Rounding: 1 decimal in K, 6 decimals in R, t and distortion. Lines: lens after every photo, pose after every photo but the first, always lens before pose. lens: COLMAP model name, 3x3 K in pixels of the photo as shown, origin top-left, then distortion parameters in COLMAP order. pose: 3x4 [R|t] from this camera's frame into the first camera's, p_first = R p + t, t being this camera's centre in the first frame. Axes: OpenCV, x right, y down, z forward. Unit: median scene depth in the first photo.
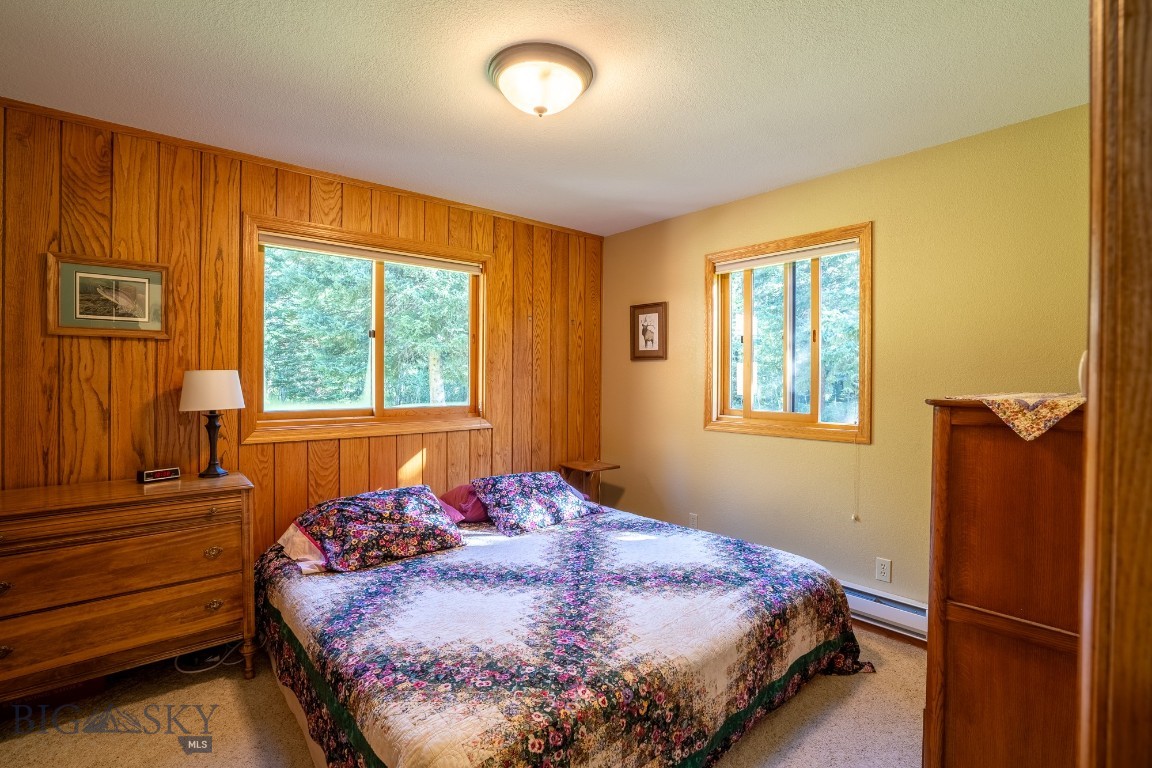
lens RADIAL K [[529.5, 0, 576.0], [0, 529.5, 384.0], [0, 0, 1]] dist [-0.064862, 0.027016]
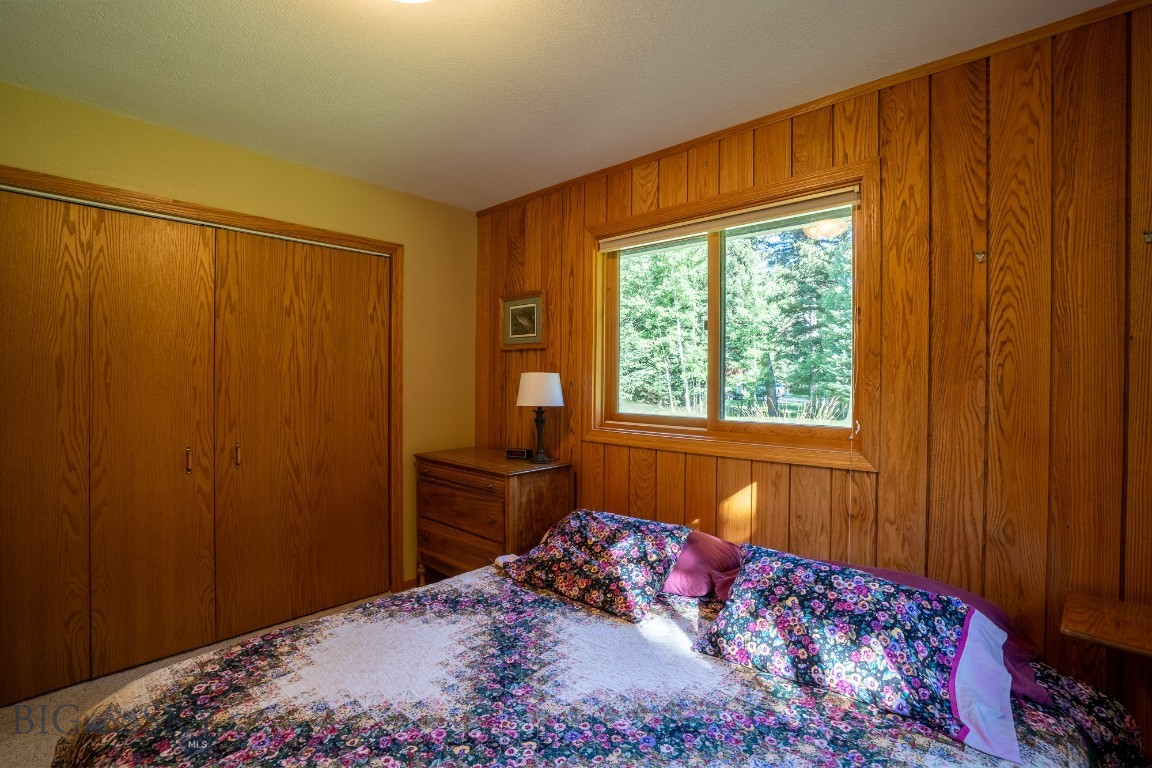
lens RADIAL K [[529.5, 0, 576.0], [0, 529.5, 384.0], [0, 0, 1]] dist [-0.064862, 0.027016]
pose [[0.128214, 0.007556, -0.991718, 0.475320], [-0.020595, 0.999776, 0.004955, -0.008038], [0.991533, 0.019789, 0.128341, 0.866460]]
